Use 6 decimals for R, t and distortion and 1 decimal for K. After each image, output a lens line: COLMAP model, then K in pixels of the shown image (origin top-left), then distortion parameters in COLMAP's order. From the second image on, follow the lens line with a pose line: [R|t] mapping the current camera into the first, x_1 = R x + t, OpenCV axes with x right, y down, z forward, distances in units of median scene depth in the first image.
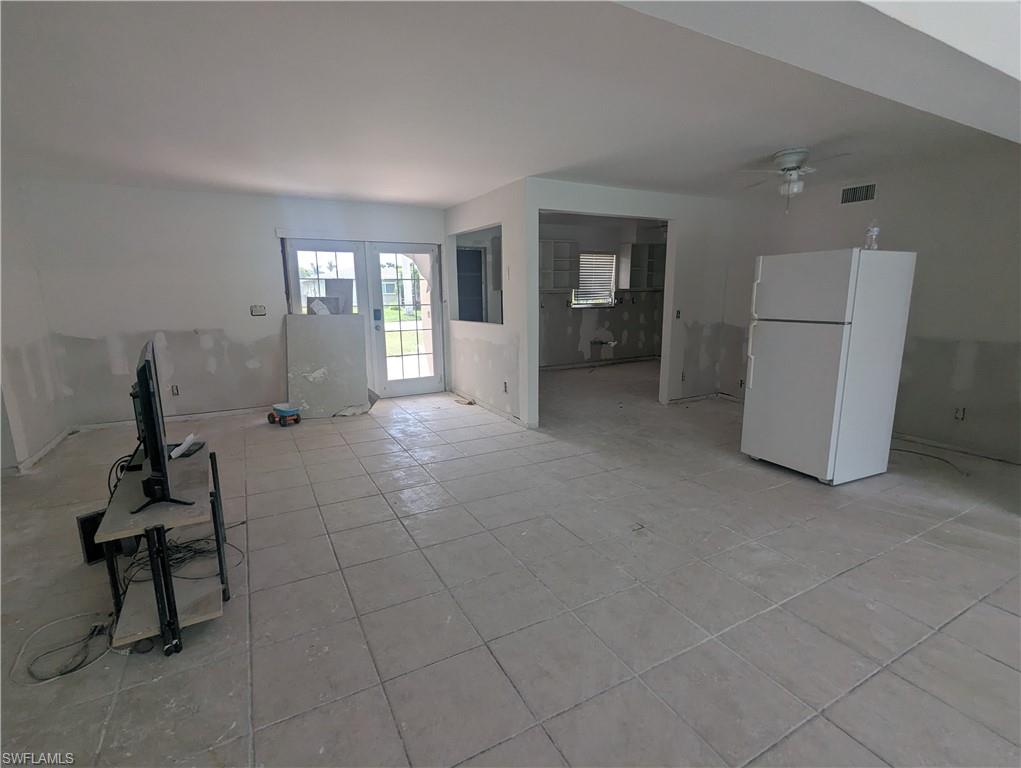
lens RADIAL K [[483.3, 0, 517.0], [0, 483.3, 385.5], [0, 0, 1]] dist [-0.005919, 0.003705]
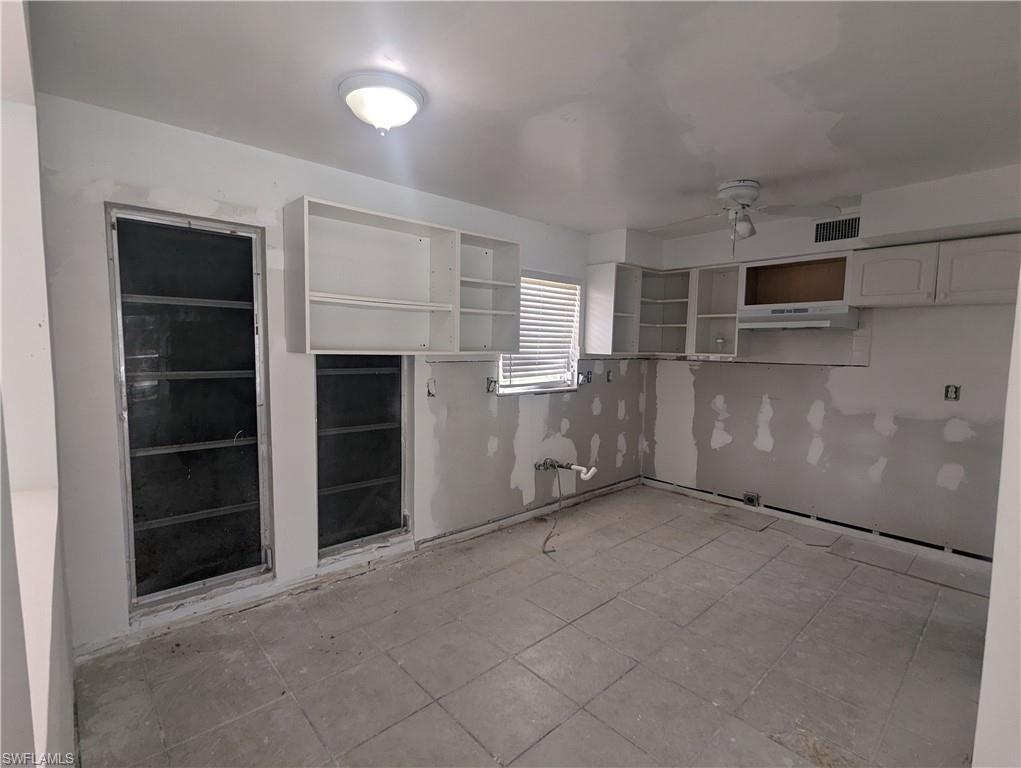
lens RADIAL K [[483.3, 0, 513.6], [0, 483.3, 383.7], [0, 0, 1]] dist [-0.005919, 0.003705]
pose [[0.969608, 0.005477, 0.244602, 0.018472], [0.023006, 0.993279, -0.113437, -0.116173], [-0.243580, 0.115617, 0.962965, 0.550210]]
